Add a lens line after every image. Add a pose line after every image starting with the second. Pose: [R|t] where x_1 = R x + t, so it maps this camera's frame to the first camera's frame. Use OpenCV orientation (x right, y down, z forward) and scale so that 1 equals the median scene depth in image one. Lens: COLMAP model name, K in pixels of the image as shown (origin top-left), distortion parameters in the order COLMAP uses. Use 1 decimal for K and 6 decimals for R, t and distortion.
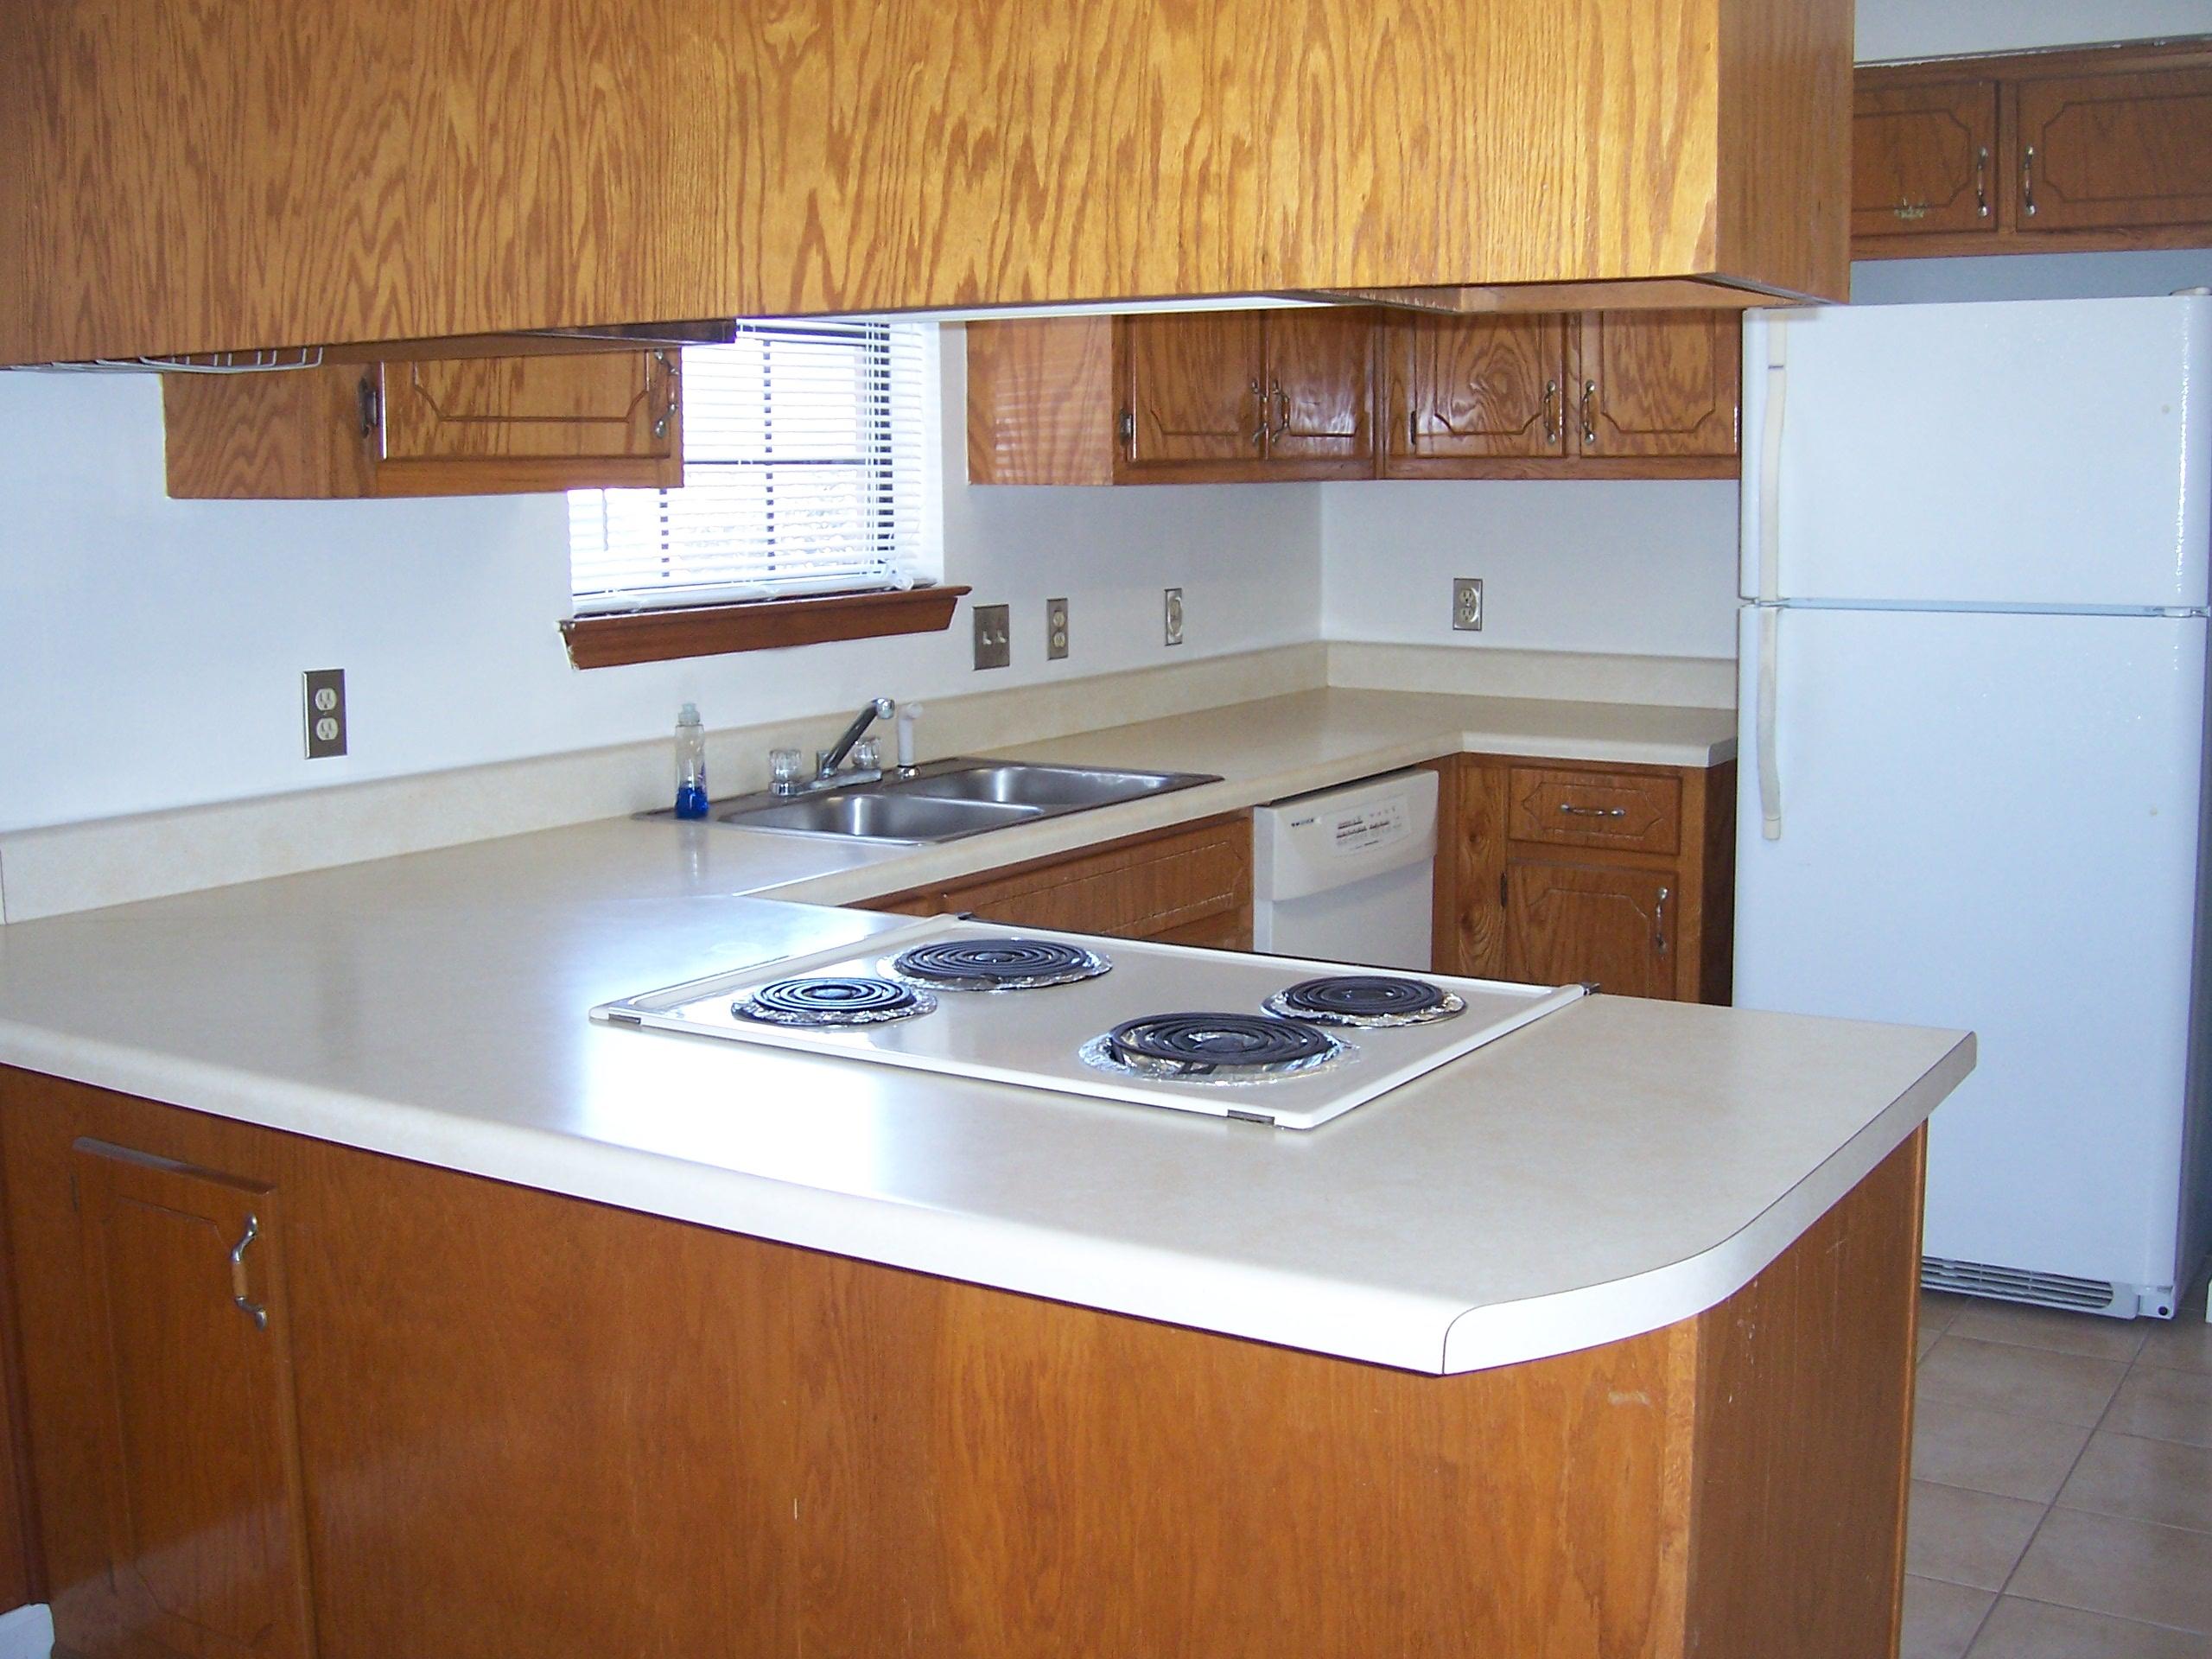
lens RADIAL K [[2440.6, 0, 1109.1], [0, 2440.6, 829.8], [0, 0, 1]] dist [-0.126103, 0.000000]
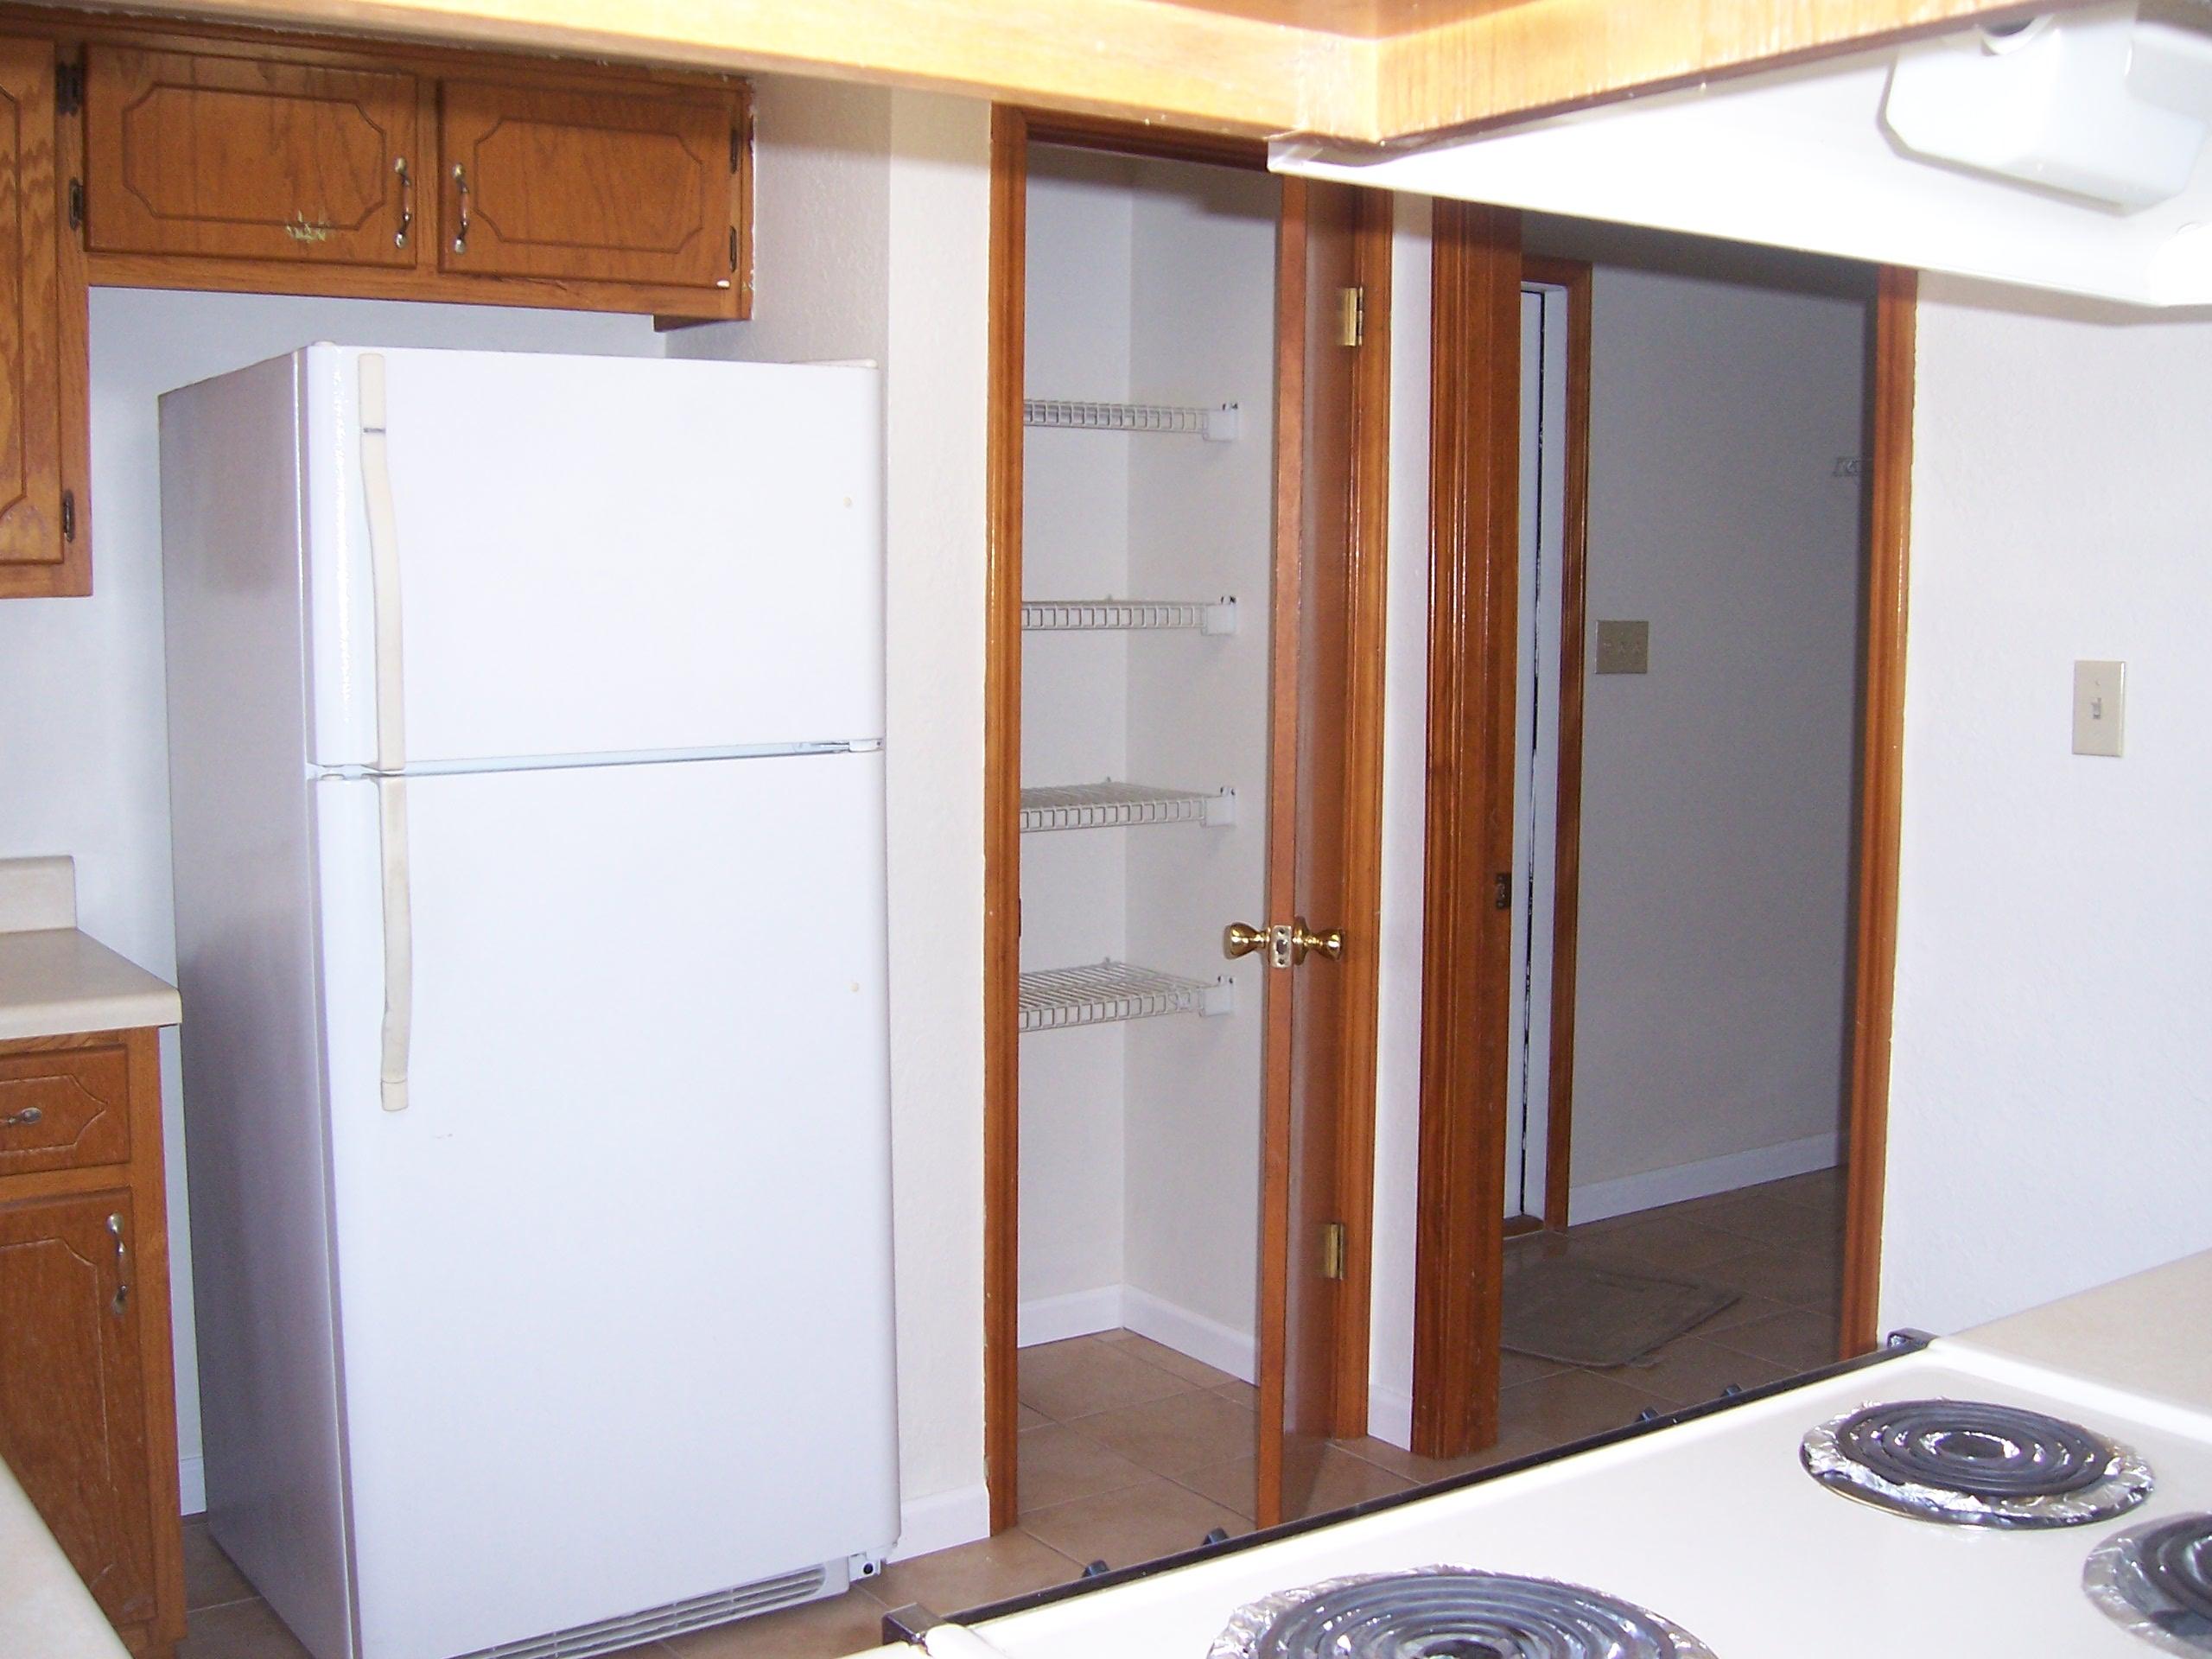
lens RADIAL K [[2440.6, 0, 1106.1], [0, 2440.6, 829.2], [0, 0, 1]] dist [-0.126103, 0.000000]
pose [[0.377730, -0.081267, 0.922343, -0.246514], [0.129316, 0.991008, 0.034357, -0.064308], [-0.916841, 0.106296, 0.384842, 0.471382]]
